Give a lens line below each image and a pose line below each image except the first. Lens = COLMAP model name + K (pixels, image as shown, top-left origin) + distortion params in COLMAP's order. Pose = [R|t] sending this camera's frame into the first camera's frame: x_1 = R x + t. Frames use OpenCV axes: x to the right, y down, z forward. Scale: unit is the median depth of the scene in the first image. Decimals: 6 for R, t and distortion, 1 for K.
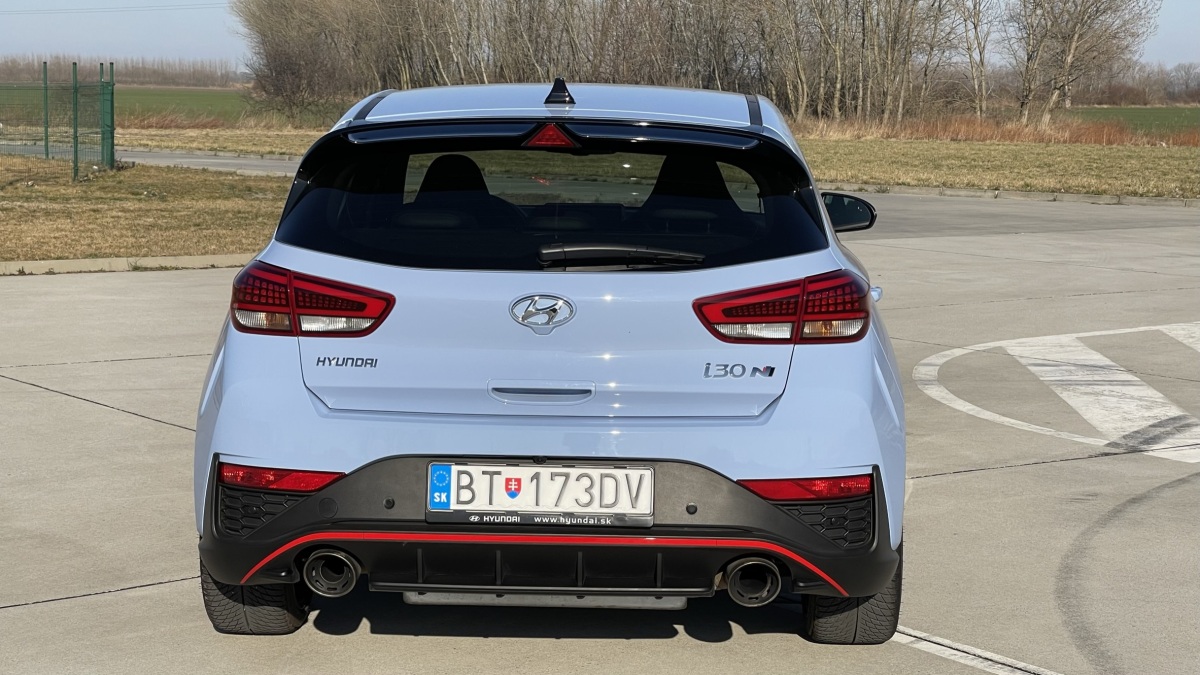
lens RADIAL K [[2175.3, 0, 600.0], [0, 2175.3, 337.5], [0, 0, 1]] dist [0.061318, 1.443576]
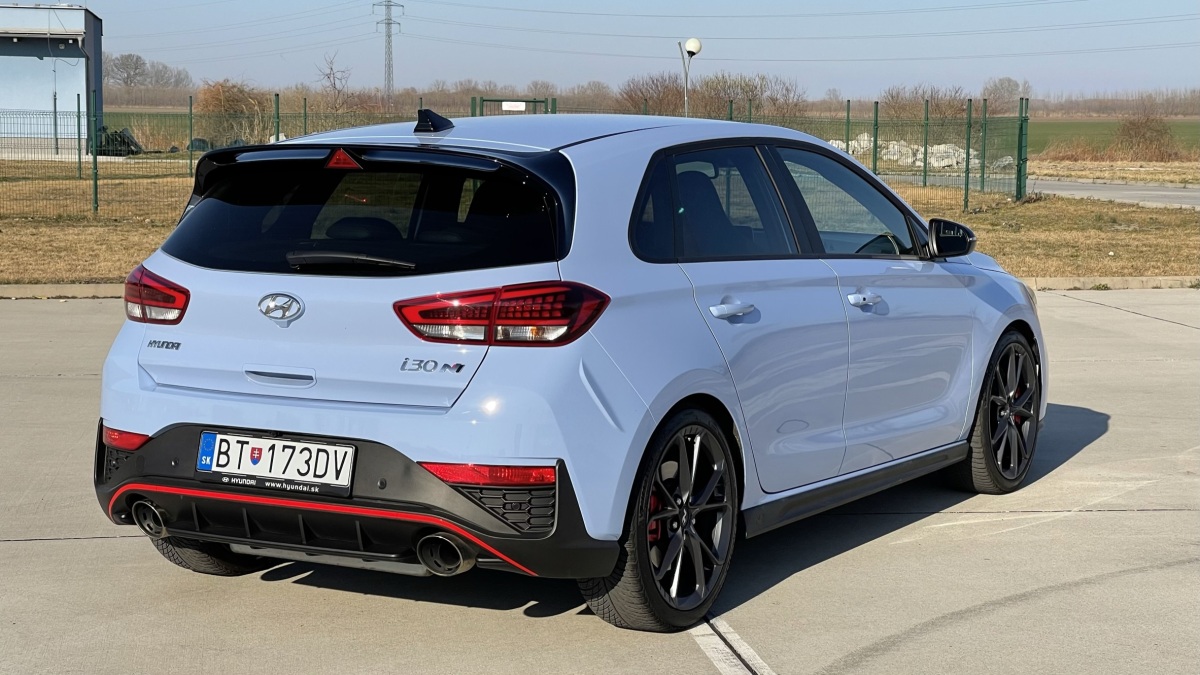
lens RADIAL K [[2175.3, 0, 600.0], [0, 2175.3, 337.5], [0, 0, 1]] dist [0.061318, 1.443576]
pose [[0.887456, 0.039522, -0.459196, 0.666041], [-0.046548, 0.998908, -0.003986, 0.000834], [0.458537, 0.024912, 0.888326, 0.031572]]
